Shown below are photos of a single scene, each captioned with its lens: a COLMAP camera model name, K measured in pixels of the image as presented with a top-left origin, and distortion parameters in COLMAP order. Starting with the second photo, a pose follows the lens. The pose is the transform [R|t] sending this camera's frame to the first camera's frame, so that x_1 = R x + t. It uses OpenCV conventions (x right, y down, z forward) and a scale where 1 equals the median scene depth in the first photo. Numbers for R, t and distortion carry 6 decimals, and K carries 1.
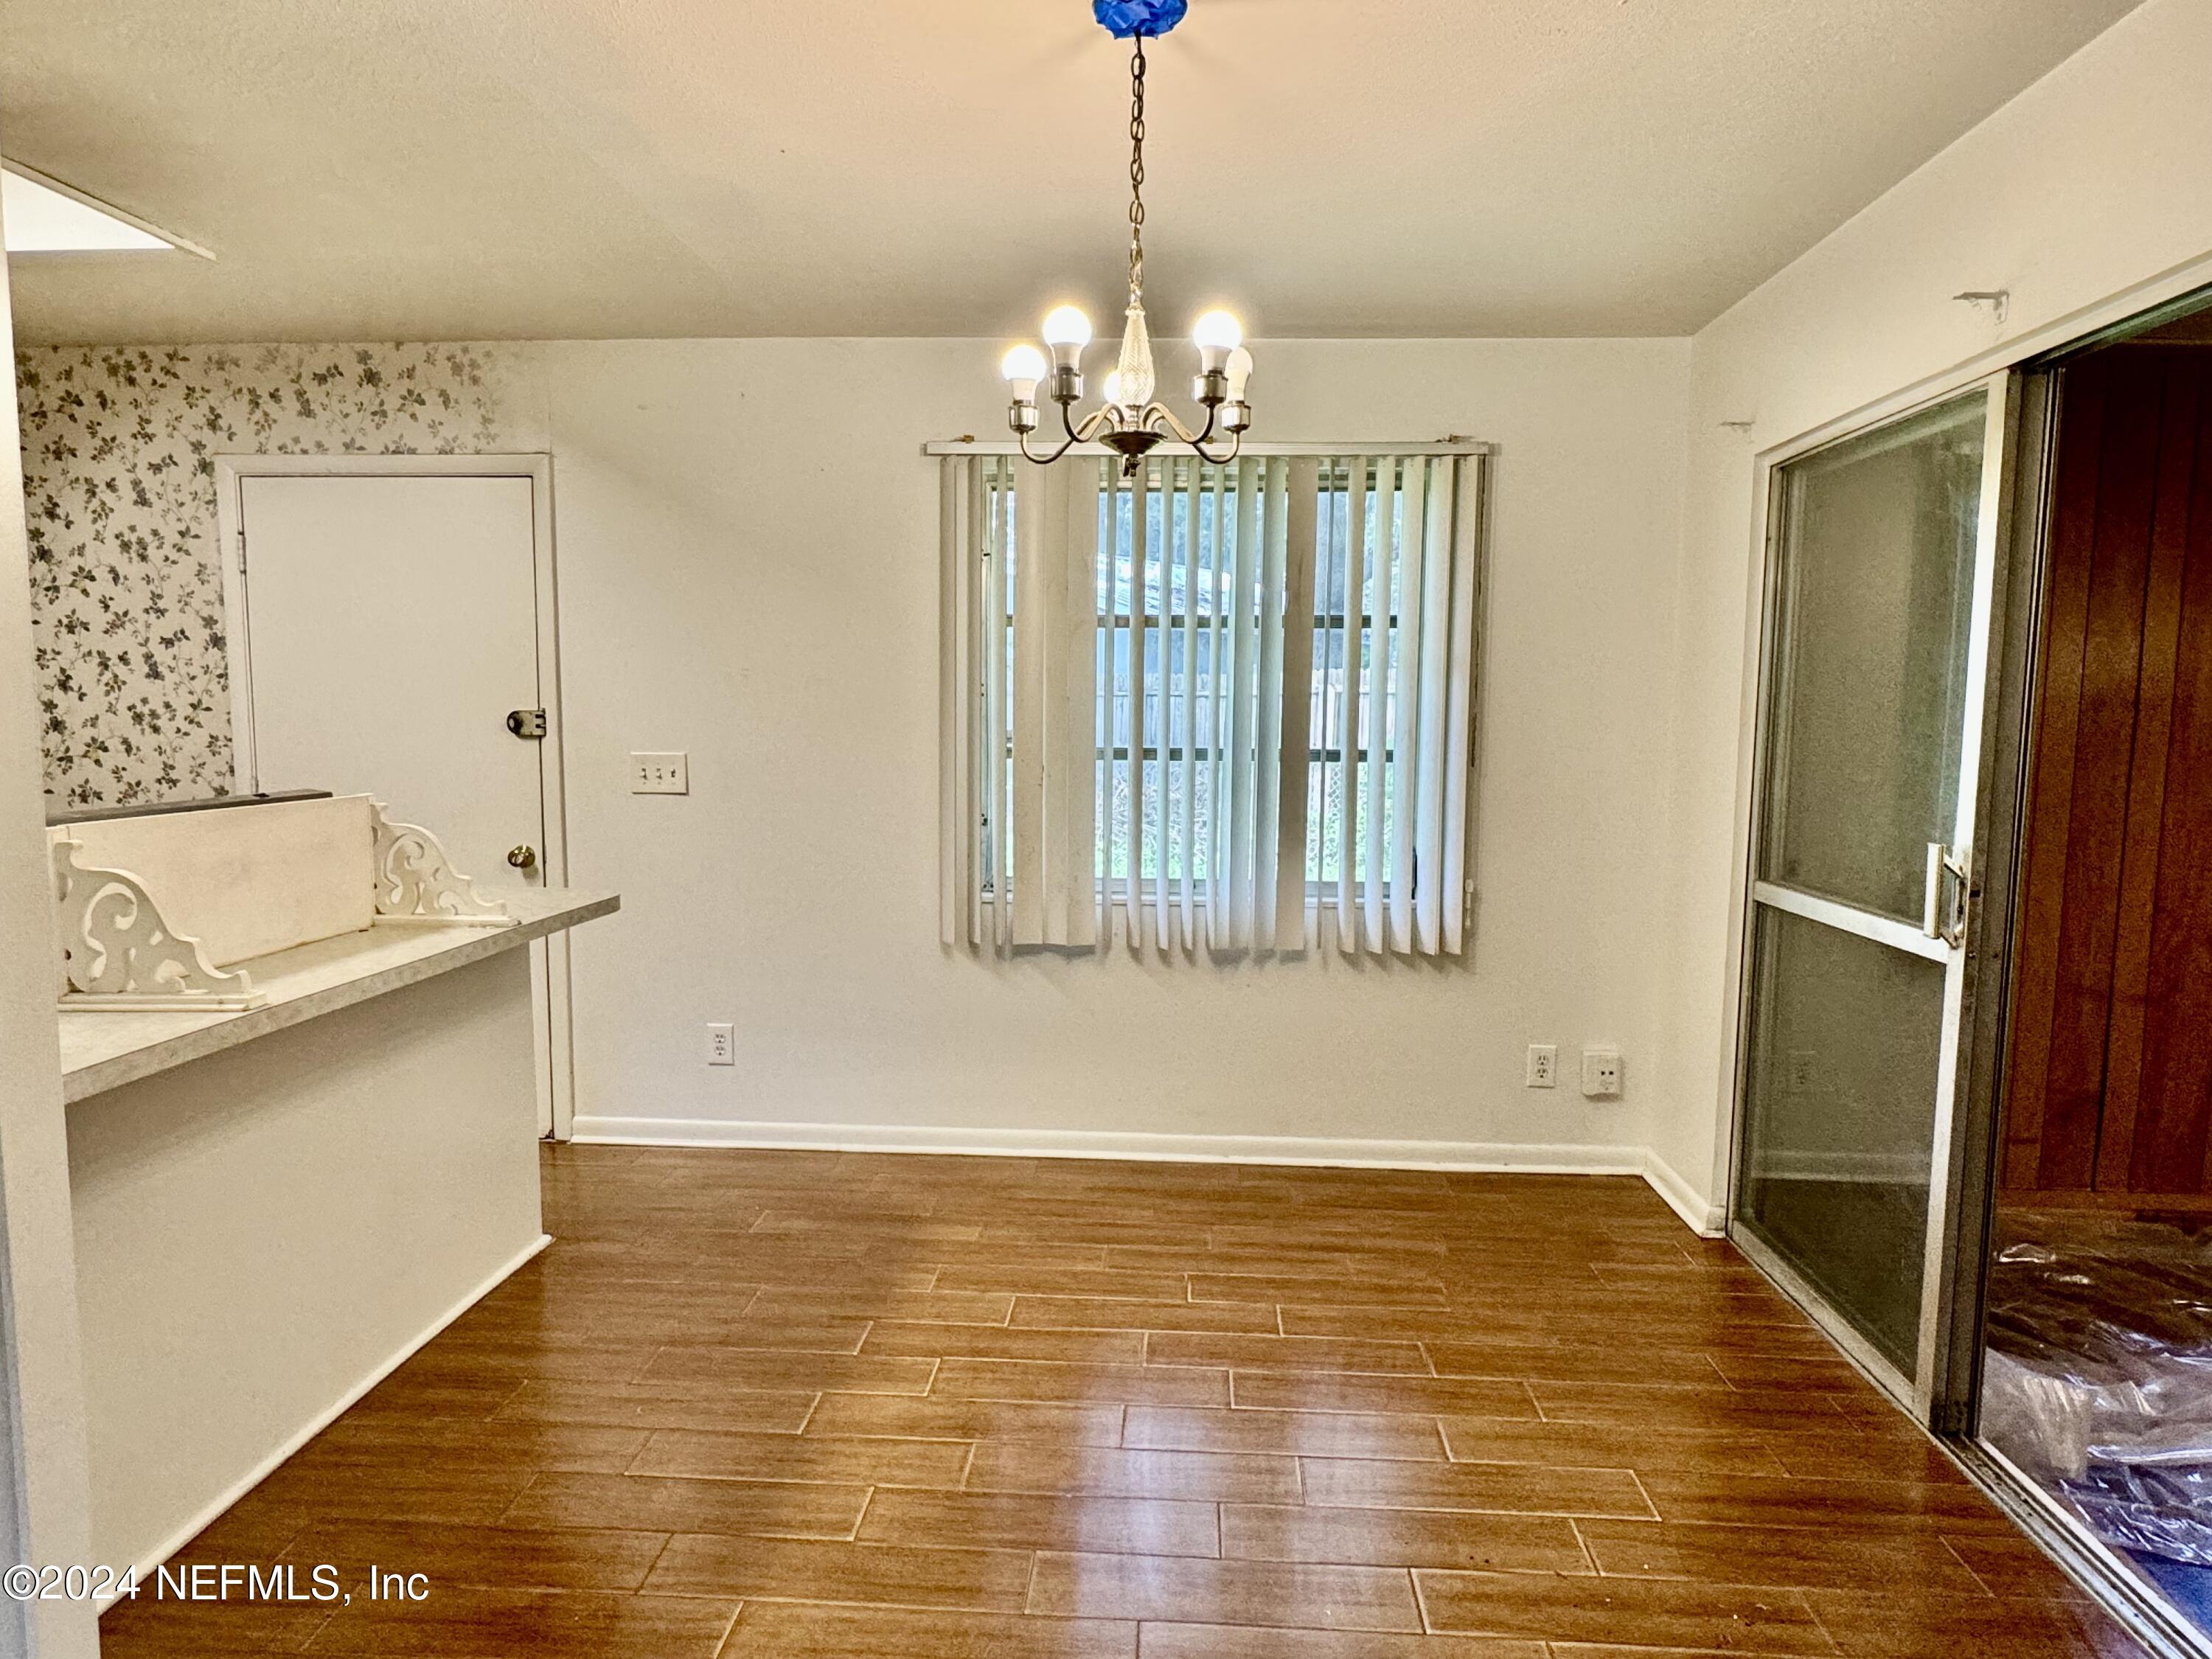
lens RADIAL K [[1296.2, 0, 1110.9], [0, 1296.2, 839.6], [0, 0, 1]] dist [-0.001454, -0.000734]
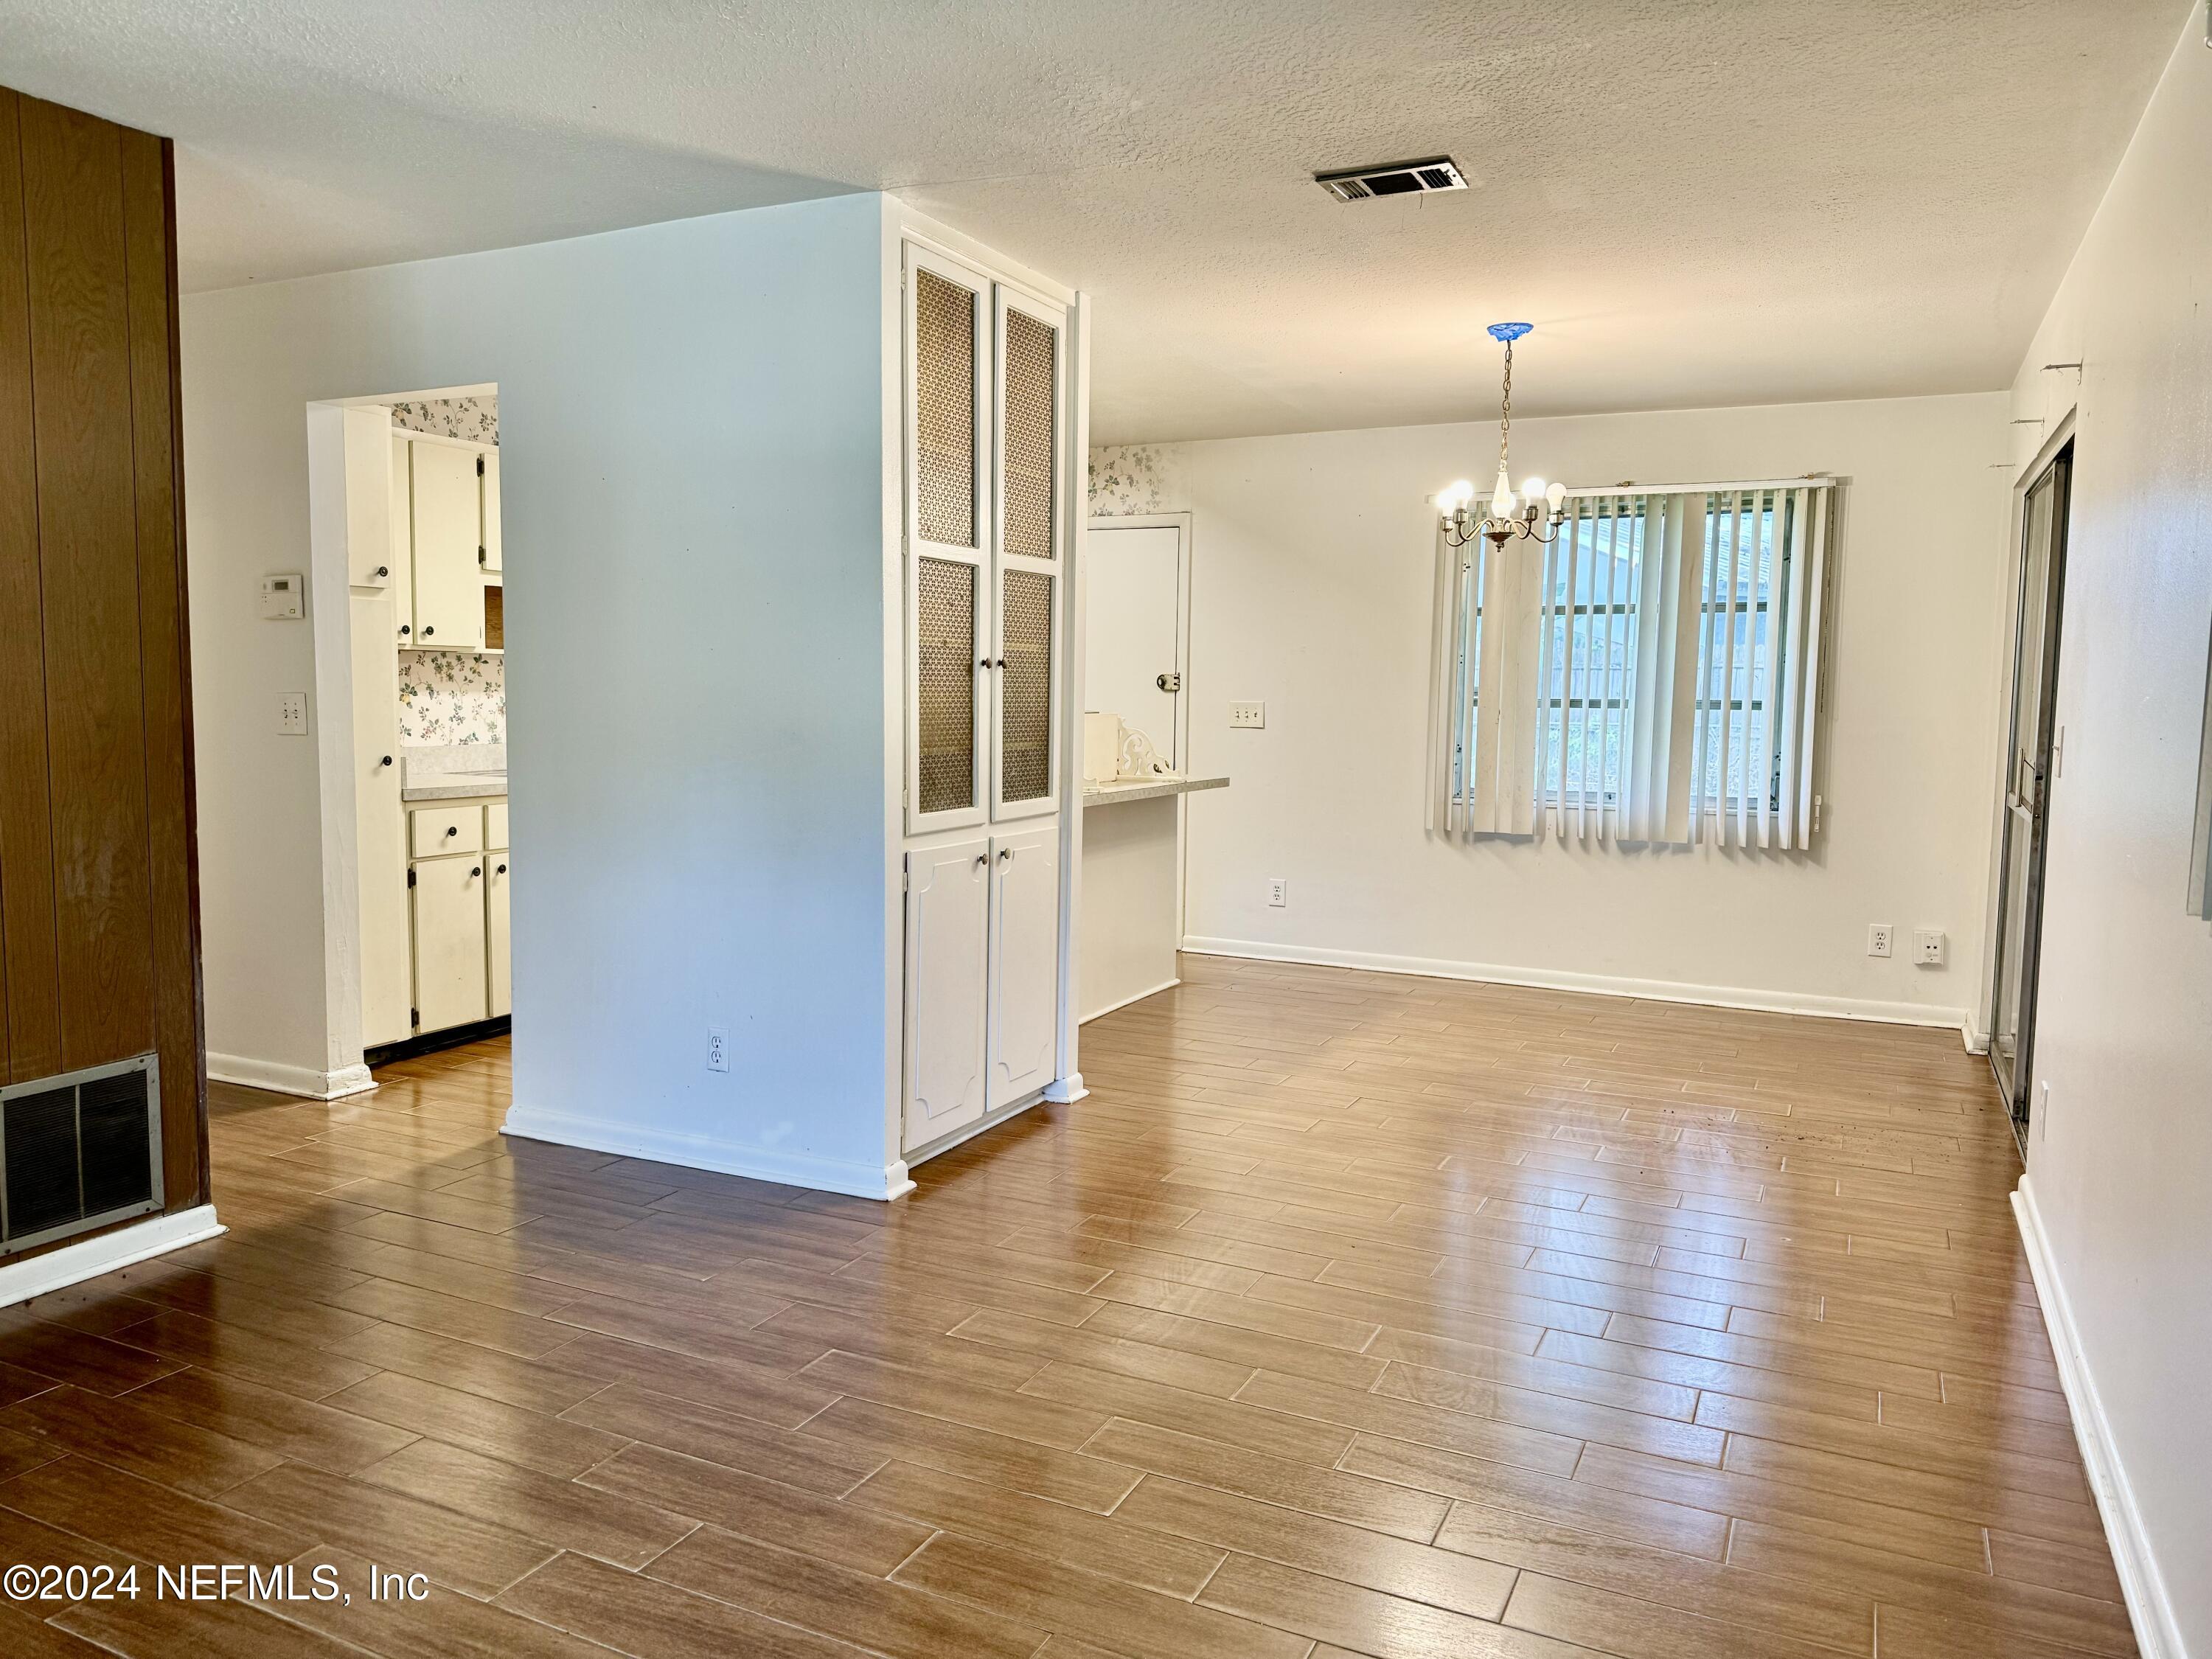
lens RADIAL K [[1545.3, 0, 1106.0], [0, 1545.3, 829.5], [0, 0, 1]] dist [0.138530, -0.269946]
pose [[0.925530, 0.038158, -0.376746, 0.205393], [-0.042456, 0.999093, -0.003109, 0.102211], [0.376286, 0.018873, 0.926311, -0.802698]]
